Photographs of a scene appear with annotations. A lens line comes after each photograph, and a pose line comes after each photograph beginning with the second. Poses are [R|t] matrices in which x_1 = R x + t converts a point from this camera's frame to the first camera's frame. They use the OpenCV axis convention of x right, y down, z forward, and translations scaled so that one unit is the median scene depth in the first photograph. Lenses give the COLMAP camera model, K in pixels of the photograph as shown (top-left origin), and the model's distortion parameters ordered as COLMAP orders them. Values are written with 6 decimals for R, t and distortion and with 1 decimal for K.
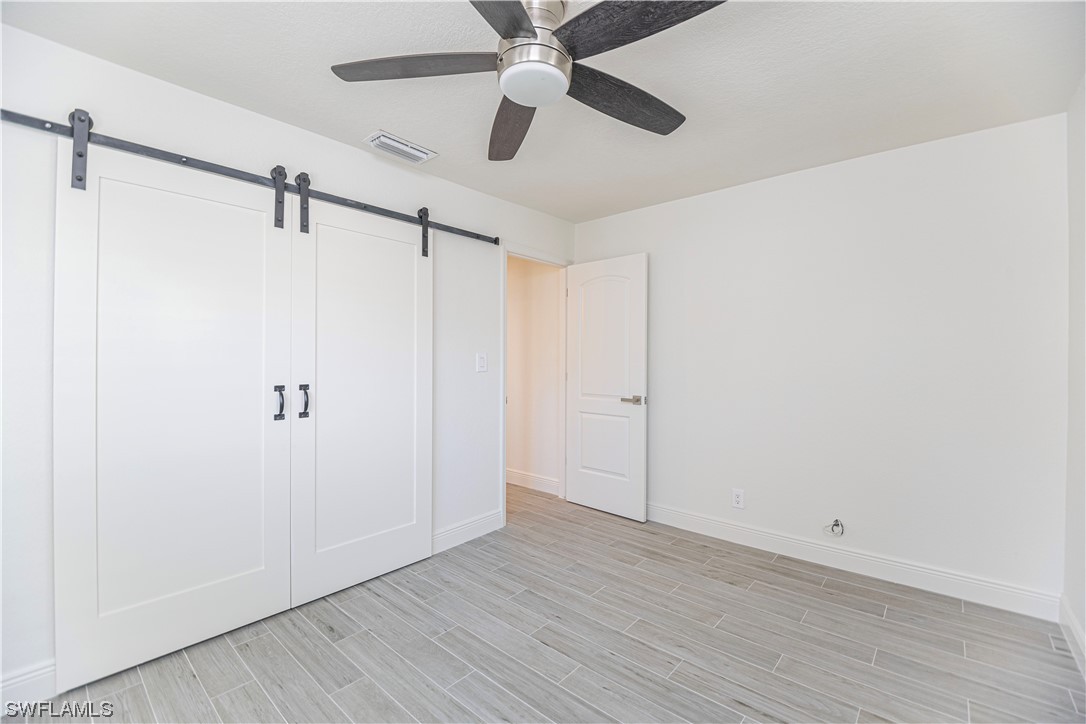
lens RADIAL K [[462.6, 0, 543.4], [0, 462.6, 359.4], [0, 0, 1]] dist [0.001848, 0.000071]
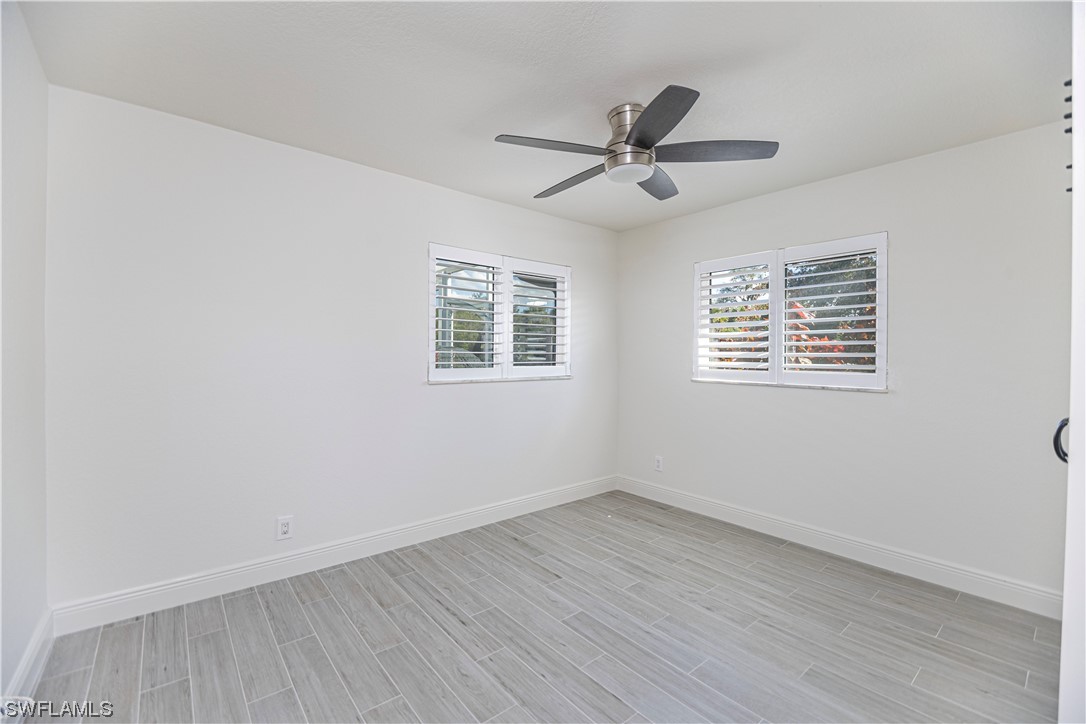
lens RADIAL K [[462.6, 0, 542.6], [0, 462.6, 358.2], [0, 0, 1]] dist [0.001848, 0.000071]
pose [[-0.987141, -0.012839, 0.159338, 0.011025], [-0.011452, 0.999888, 0.009621, -0.010222], [-0.159444, 0.007673, -0.987177, 2.014324]]
